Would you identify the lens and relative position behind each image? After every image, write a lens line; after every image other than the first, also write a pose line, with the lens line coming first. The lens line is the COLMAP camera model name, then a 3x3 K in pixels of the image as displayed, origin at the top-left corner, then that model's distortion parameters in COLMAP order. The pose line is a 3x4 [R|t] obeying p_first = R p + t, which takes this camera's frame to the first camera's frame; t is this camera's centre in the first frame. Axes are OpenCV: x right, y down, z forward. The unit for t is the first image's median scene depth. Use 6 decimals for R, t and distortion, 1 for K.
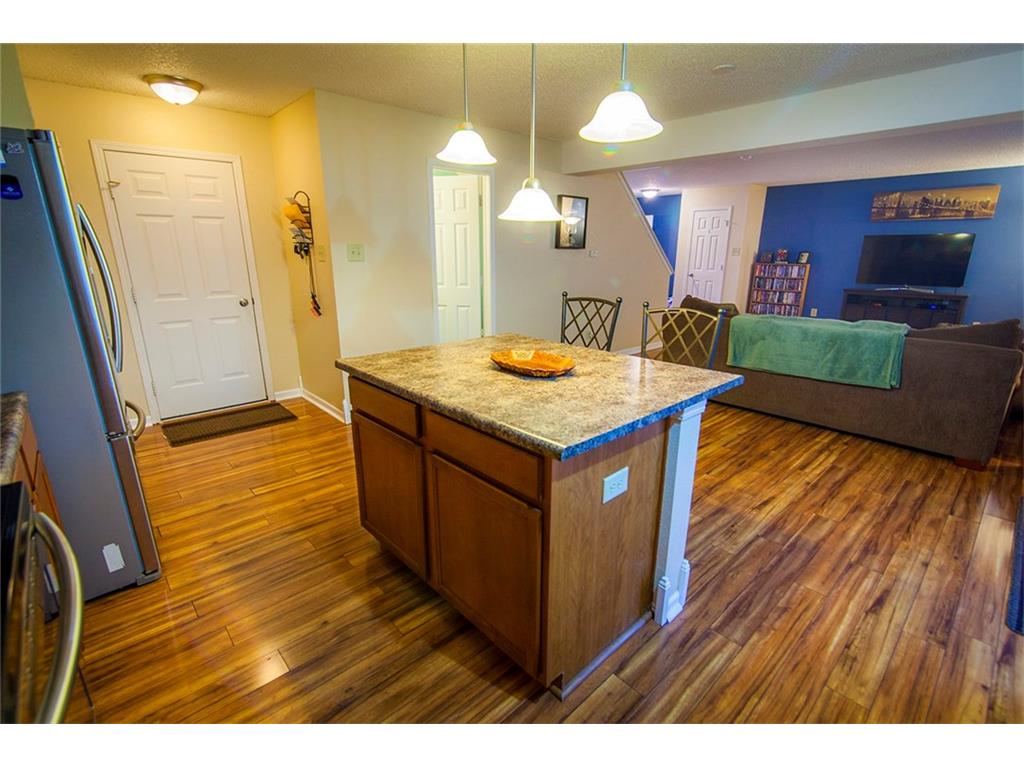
lens RADIAL K [[480.0, 0, 517.3], [0, 480.0, 386.1], [0, 0, 1]] dist [0.002701, -0.001327]
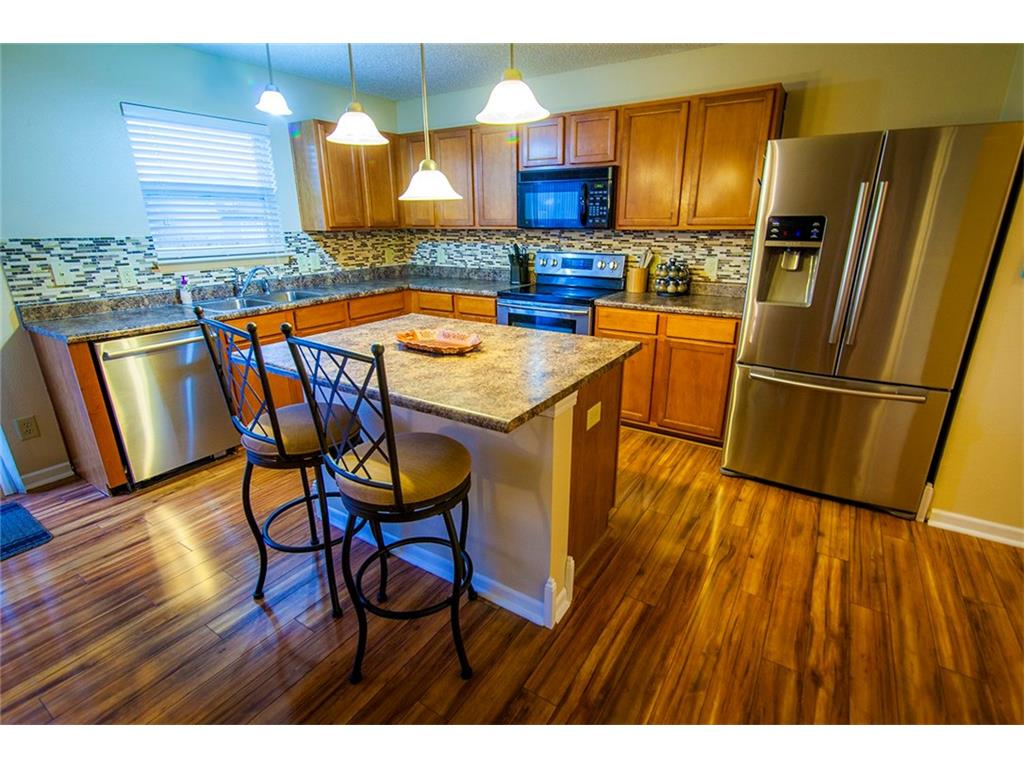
lens RADIAL K [[480.0, 0, 514.3], [0, 480.0, 386.3], [0, 0, 1]] dist [0.002701, -0.001327]
pose [[-0.971879, 0.080631, -0.221245, 0.073098], [-0.061488, 0.820060, 0.568965, -0.403363], [0.227310, 0.566569, -0.792041, 1.376881]]
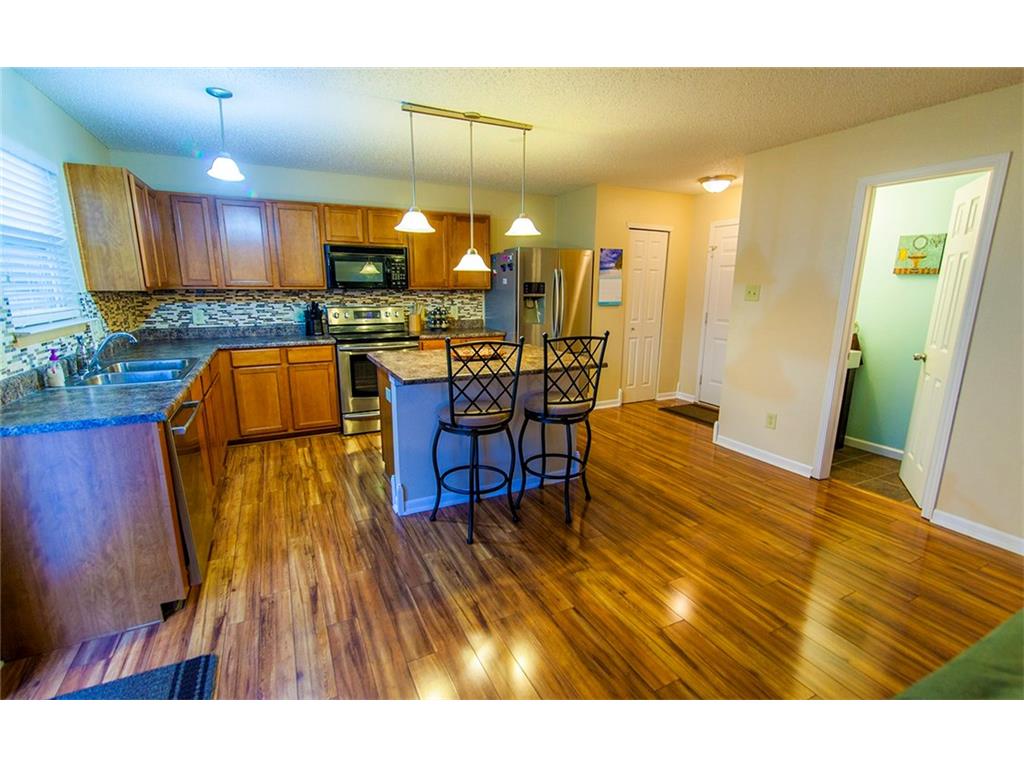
lens RADIAL K [[480.0, 0, 511.5], [0, 480.0, 389.6], [0, 0, 1]] dist [0.002701, -0.001327]
pose [[-0.286152, 0.202880, -0.936460, 1.144245], [-0.274523, 0.918998, 0.282983, -0.316918], [0.918016, 0.338056, -0.207278, 1.085955]]
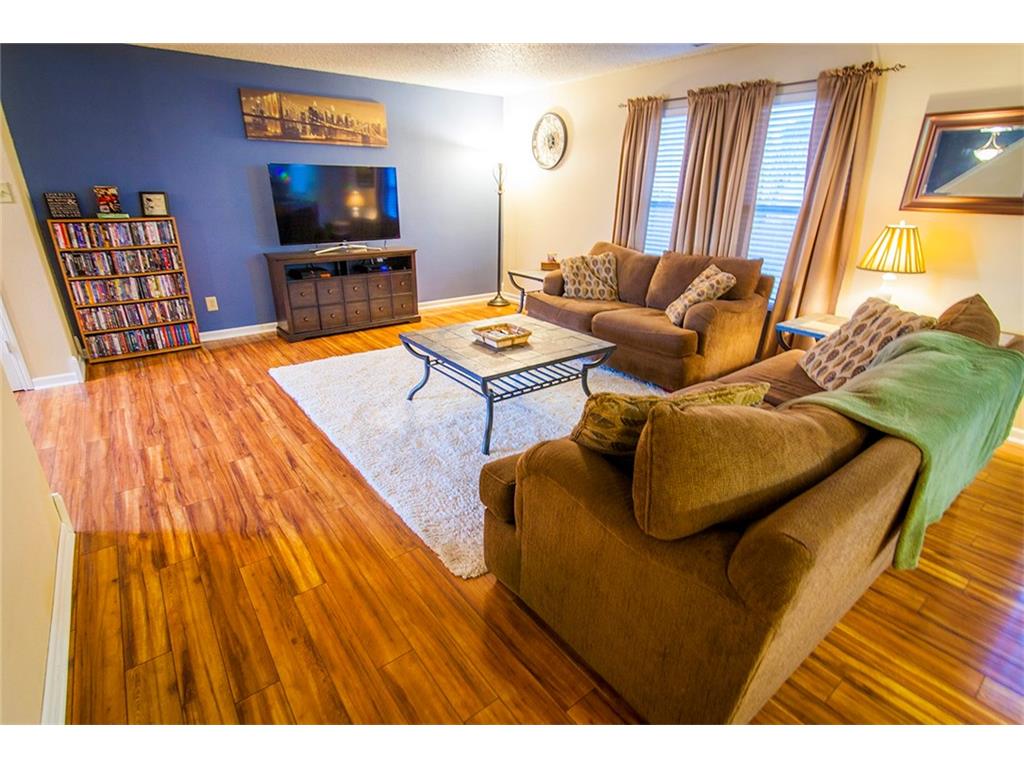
lens RADIAL K [[506.5, 0, 521.2], [0, 506.5, 386.8], [0, 0, 1]] dist [-0.000260, -0.000408]
pose [[0.092233, -0.364782, 0.926513, 0.212215], [0.264616, 0.906001, 0.330364, -0.508075], [-0.959933, 0.214700, 0.180090, 1.750515]]
